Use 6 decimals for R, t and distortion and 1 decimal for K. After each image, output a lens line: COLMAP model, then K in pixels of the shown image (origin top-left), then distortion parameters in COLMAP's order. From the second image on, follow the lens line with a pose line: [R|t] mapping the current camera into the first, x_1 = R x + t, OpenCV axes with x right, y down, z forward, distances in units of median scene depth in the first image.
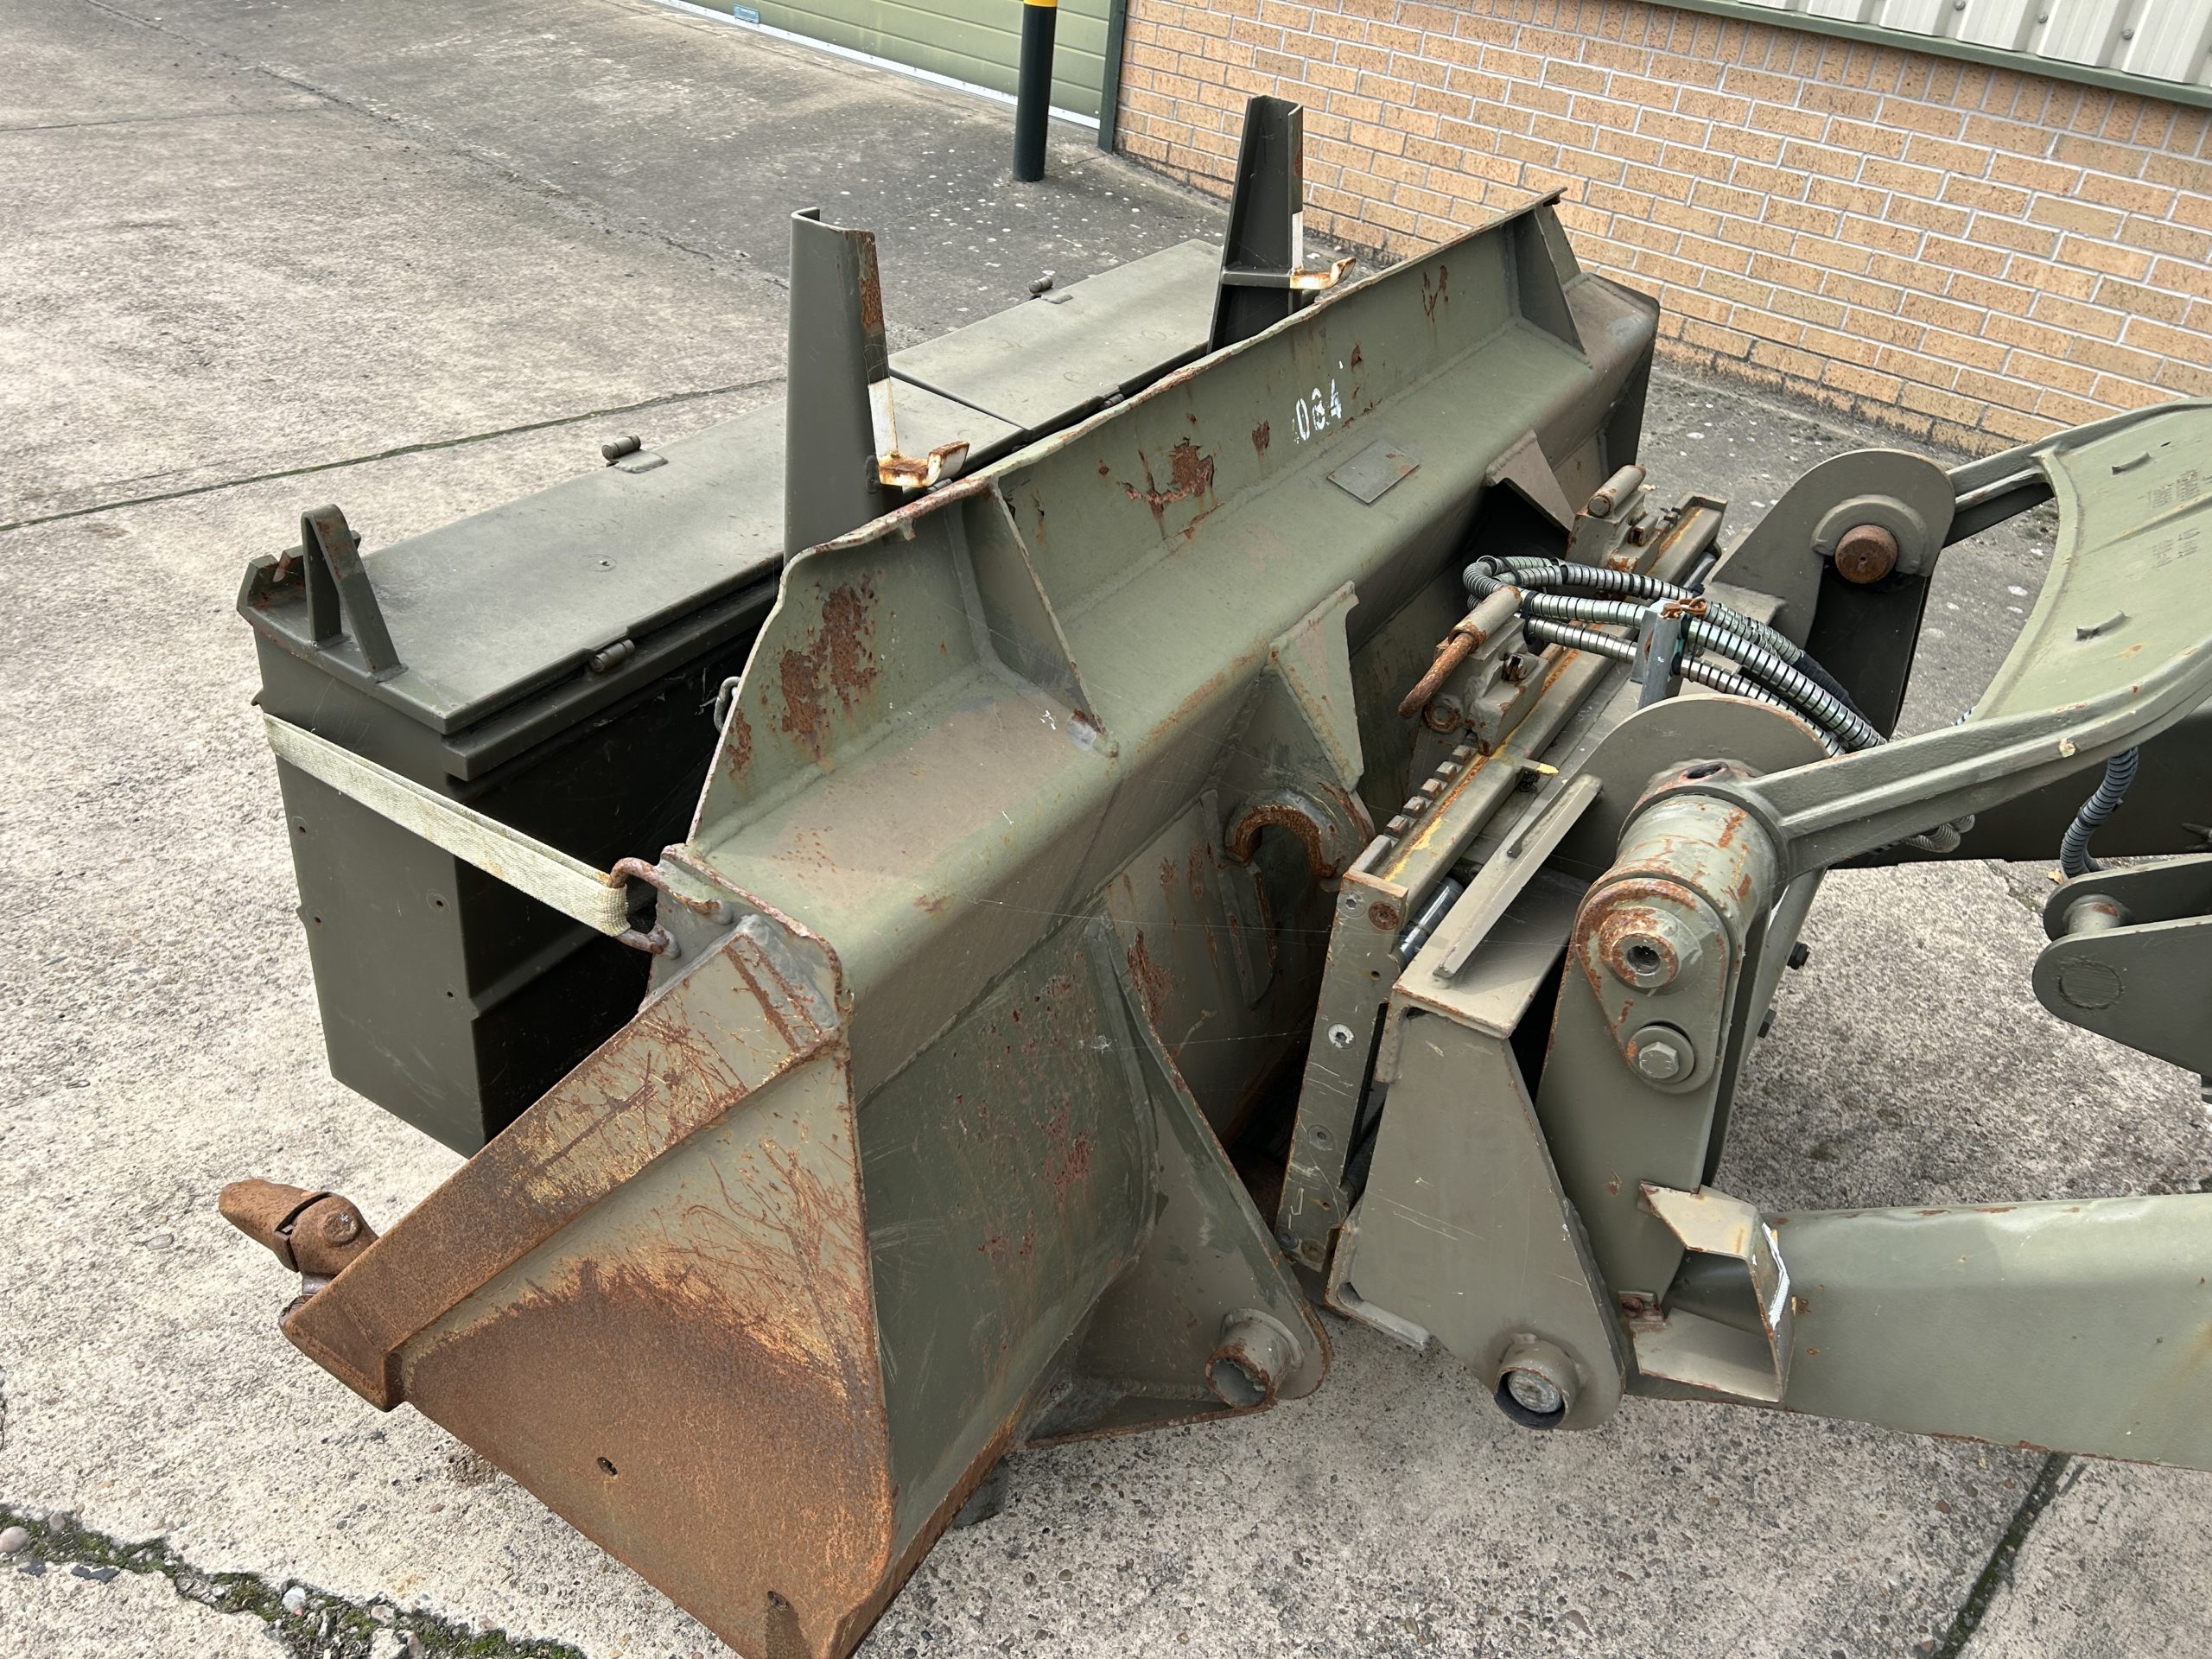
lens RADIAL K [[1660.6, 0, 1109.9], [0, 1660.6, 855.7], [0, 0, 1]] dist [0.058862, -0.060859]
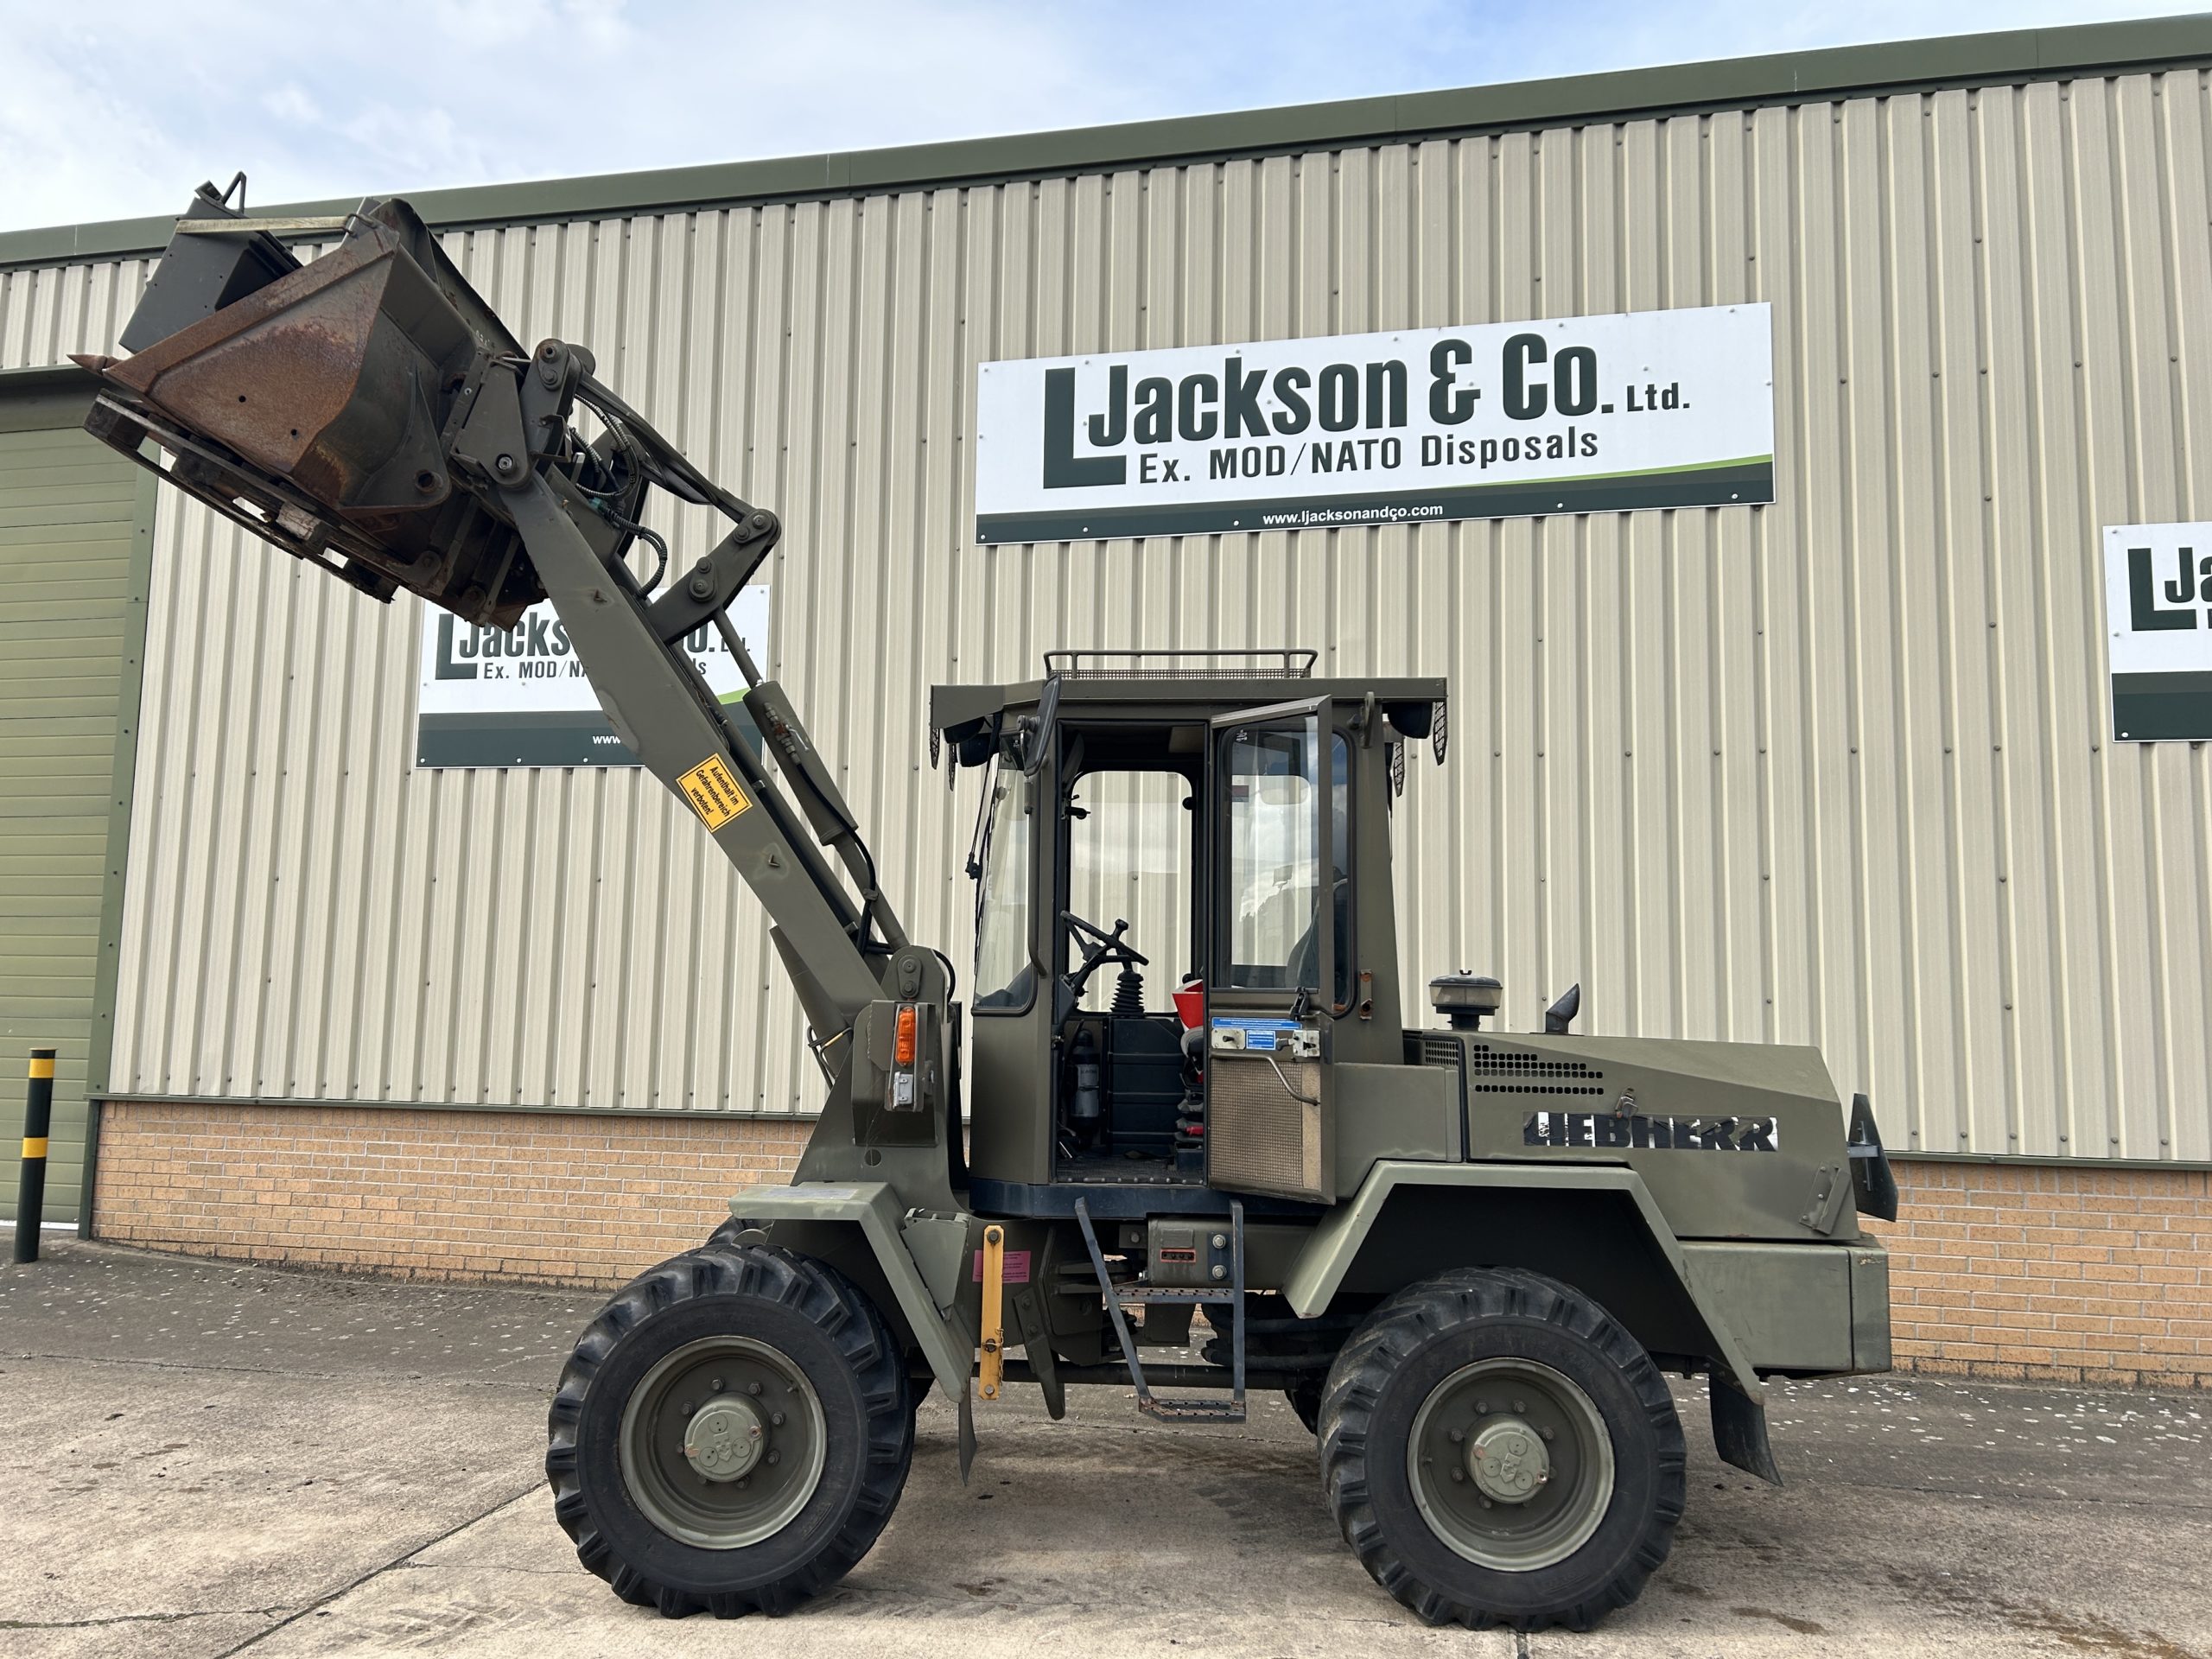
lens RADIAL K [[1660.6, 0, 1092.2], [0, 1660.6, 832.8], [0, 0, 1]] dist [0.058862, -0.060859]
pose [[0.848464, -0.028174, 0.528502, -0.030724], [0.341696, 0.791738, -0.506355, 0.484249], [-0.404169, 0.610211, 0.681388, -0.825855]]
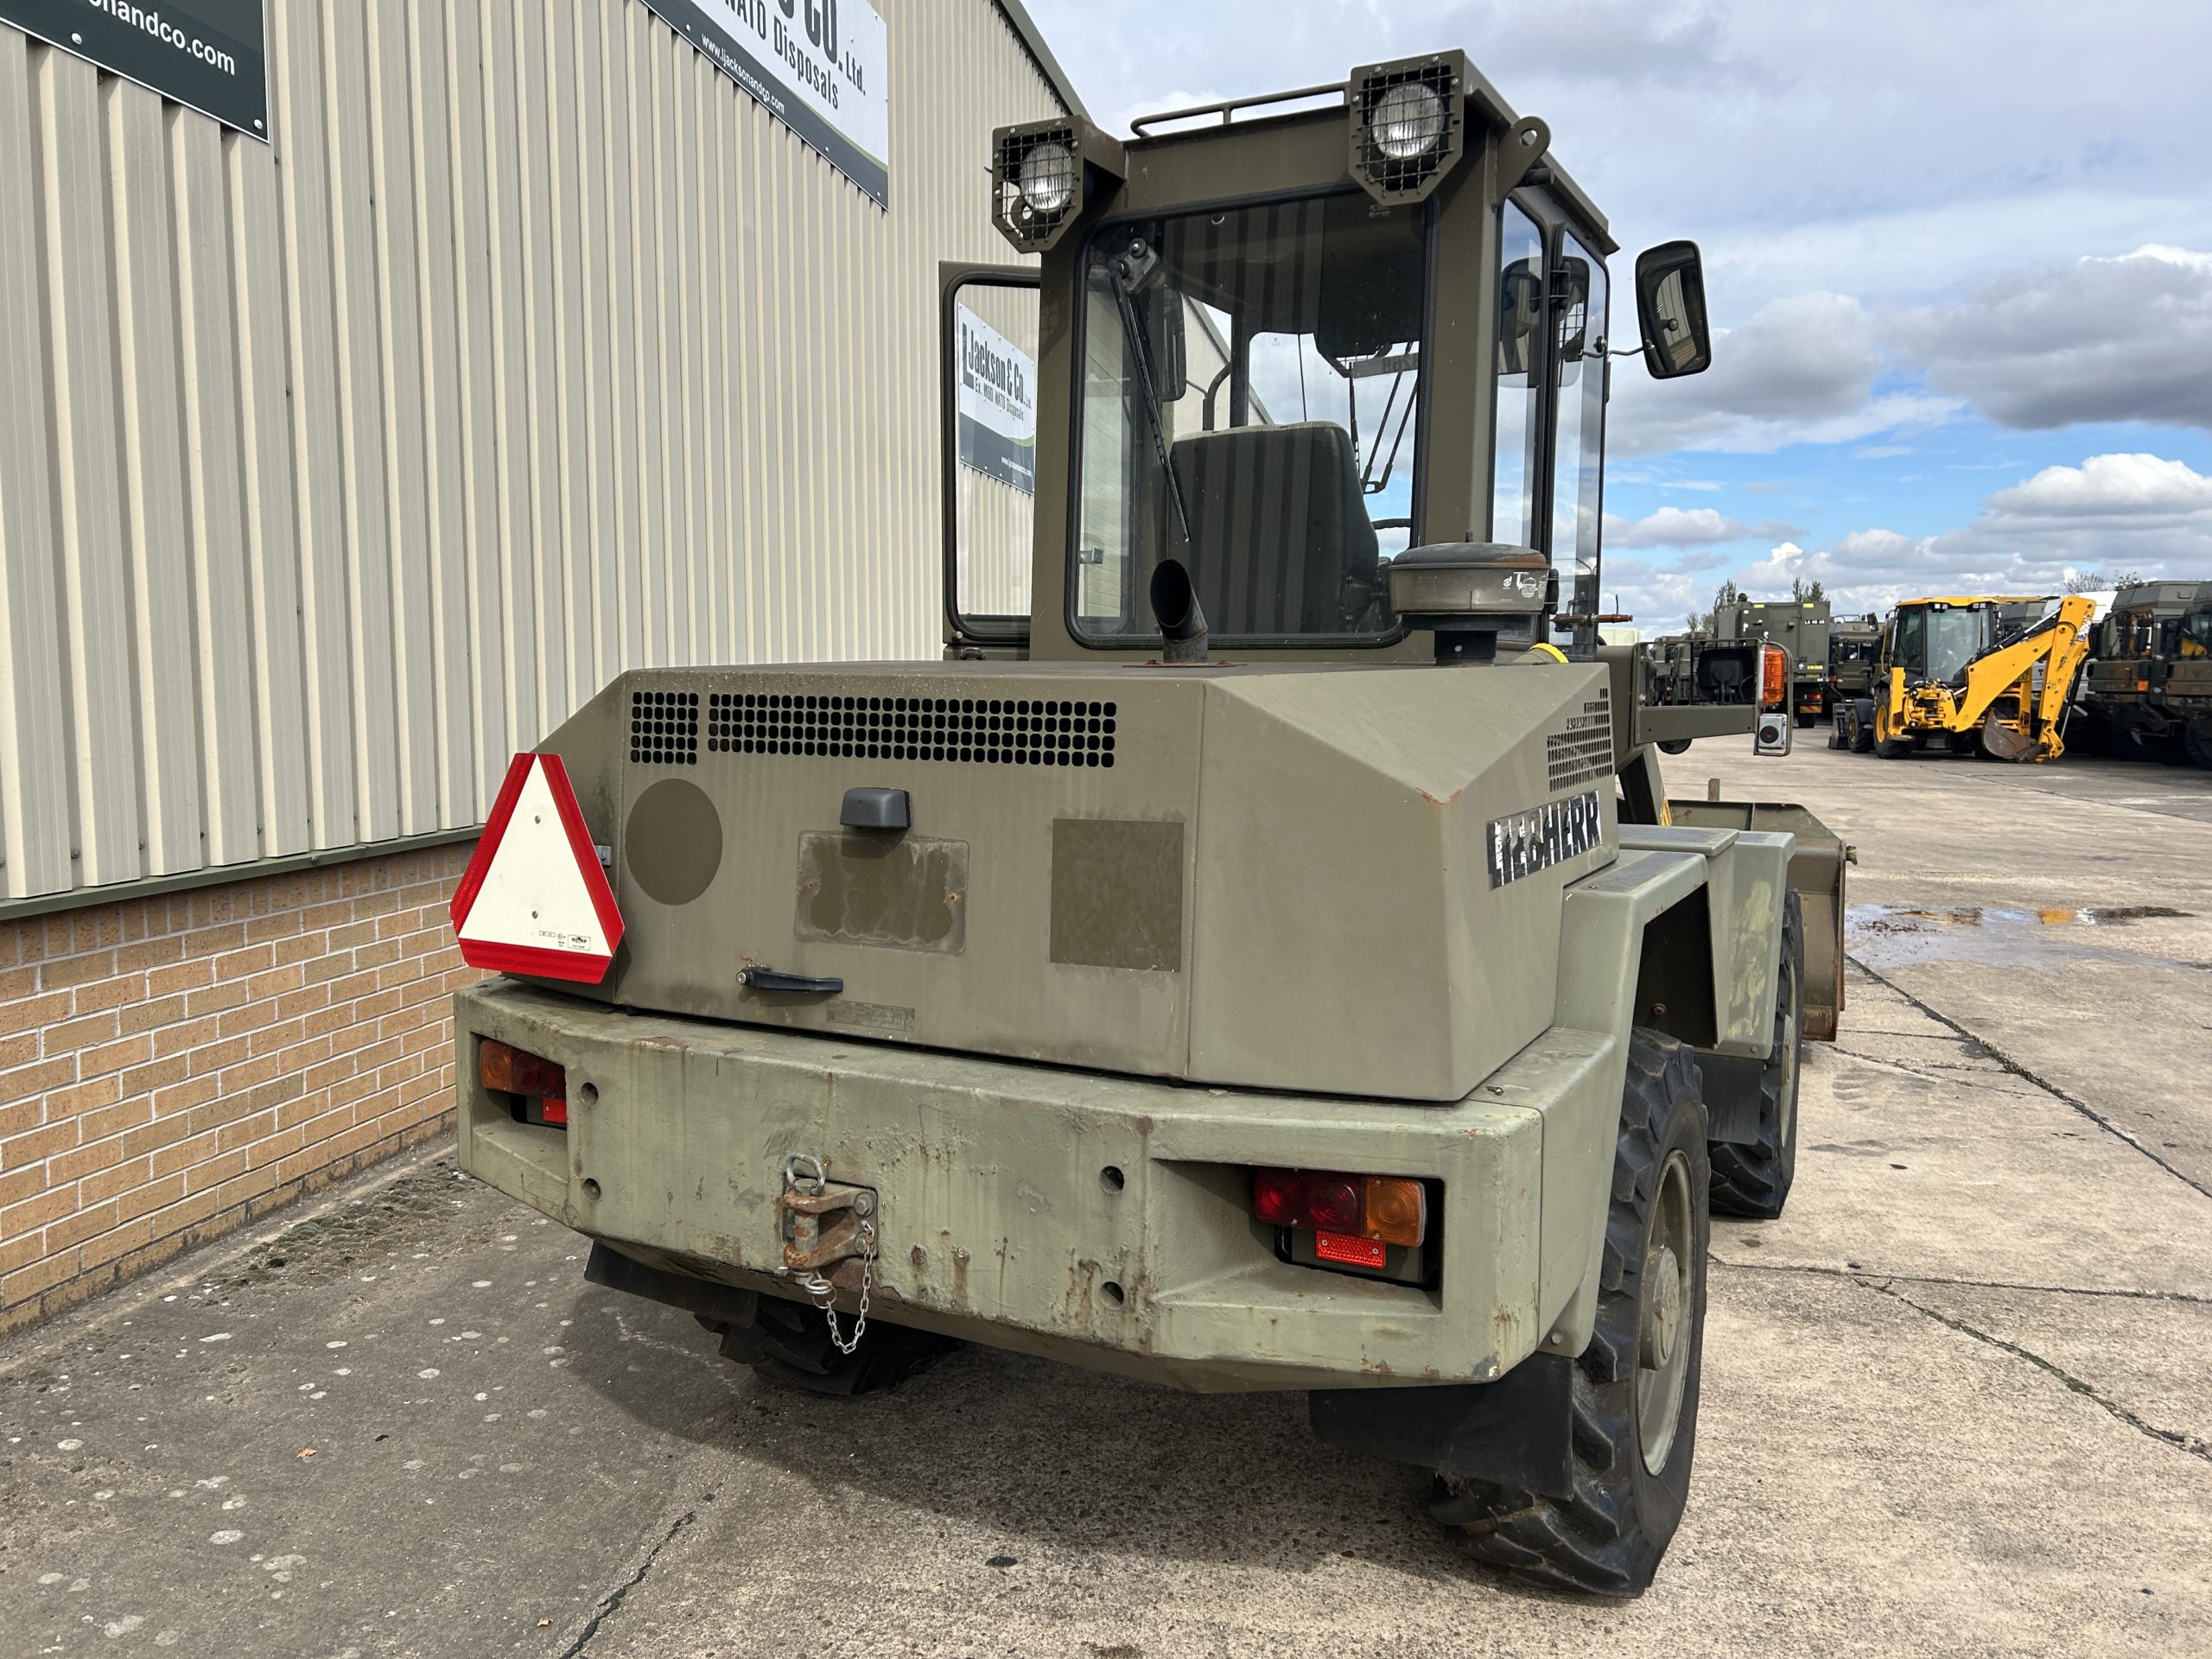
lens RADIAL K [[1660.6, 0, 1094.8], [0, 1660.6, 821.0], [0, 0, 1]] dist [0.058862, -0.060859]
pose [[-0.544050, -0.172890, 0.821047, -0.398892], [0.409123, 0.799670, 0.439485, -0.562521], [-0.732549, 0.575011, -0.364327, 0.747728]]
